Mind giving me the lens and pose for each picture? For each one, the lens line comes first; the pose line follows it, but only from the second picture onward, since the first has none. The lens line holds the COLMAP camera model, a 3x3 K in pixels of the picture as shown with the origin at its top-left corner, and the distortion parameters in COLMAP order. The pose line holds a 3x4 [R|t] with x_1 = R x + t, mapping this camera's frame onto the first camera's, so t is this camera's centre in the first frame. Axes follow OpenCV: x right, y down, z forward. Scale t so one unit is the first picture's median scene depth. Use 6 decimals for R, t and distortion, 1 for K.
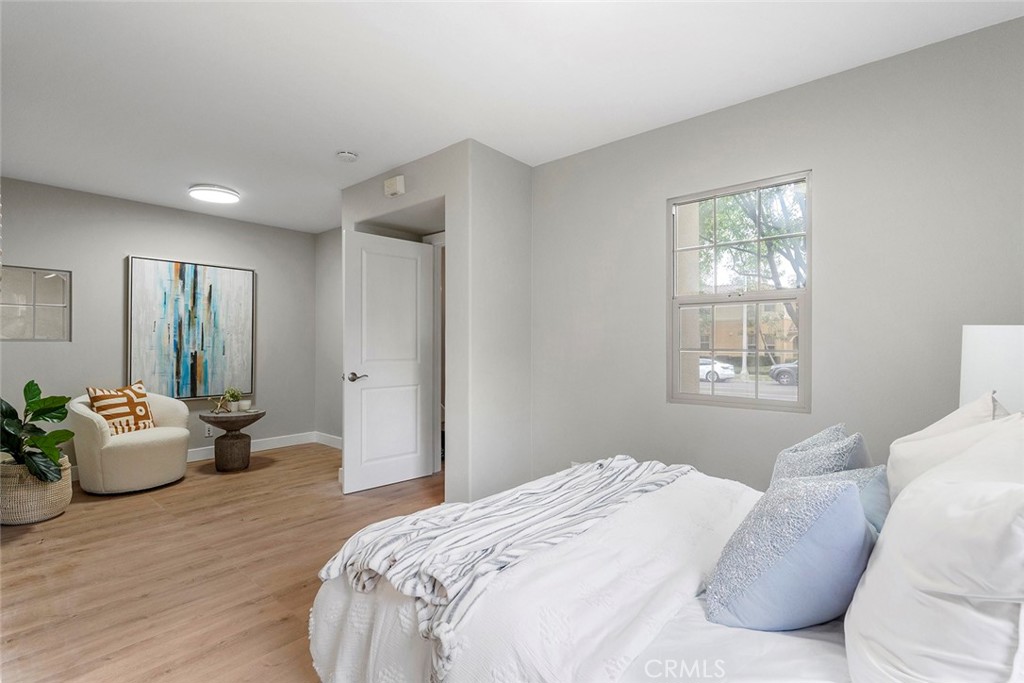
lens RADIAL K [[471.9, 0, 512.0], [0, 471.9, 341.5], [0, 0, 1]] dist [0.001396, 0.000085]
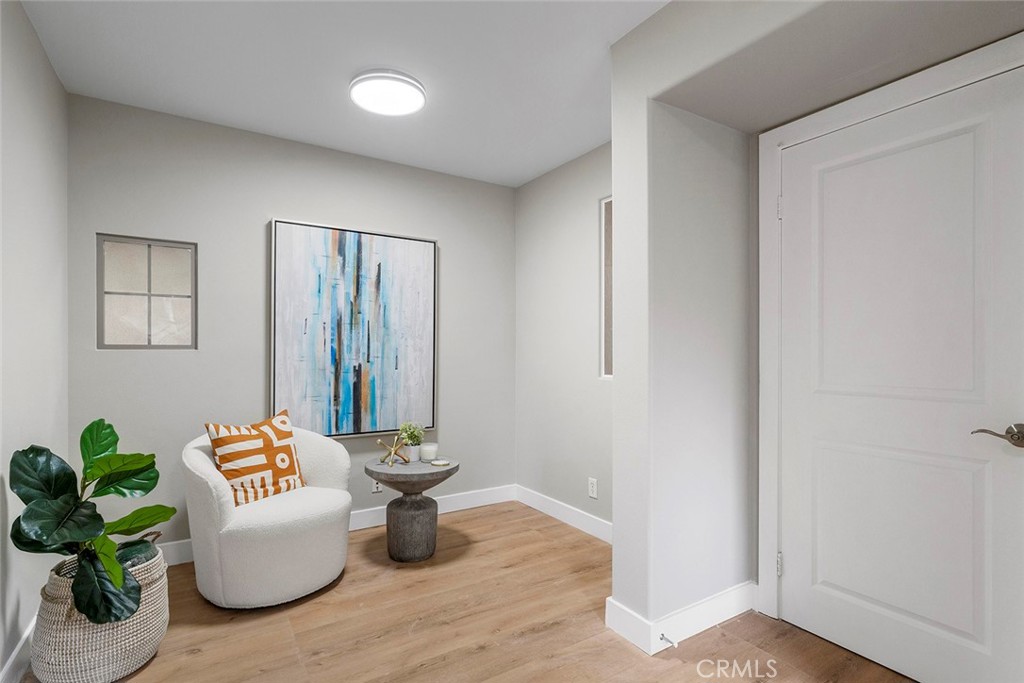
lens RADIAL K [[491.8, 0, 511.0], [0, 491.8, 352.7], [0, 0, 1]] dist [0.000169, 0.000104]
pose [[0.957618, 0.000599, -0.288042, -0.279470], [0.000669, 0.999991, 0.004304, 0.002295], [0.288042, -0.004314, 0.957608, 0.417640]]
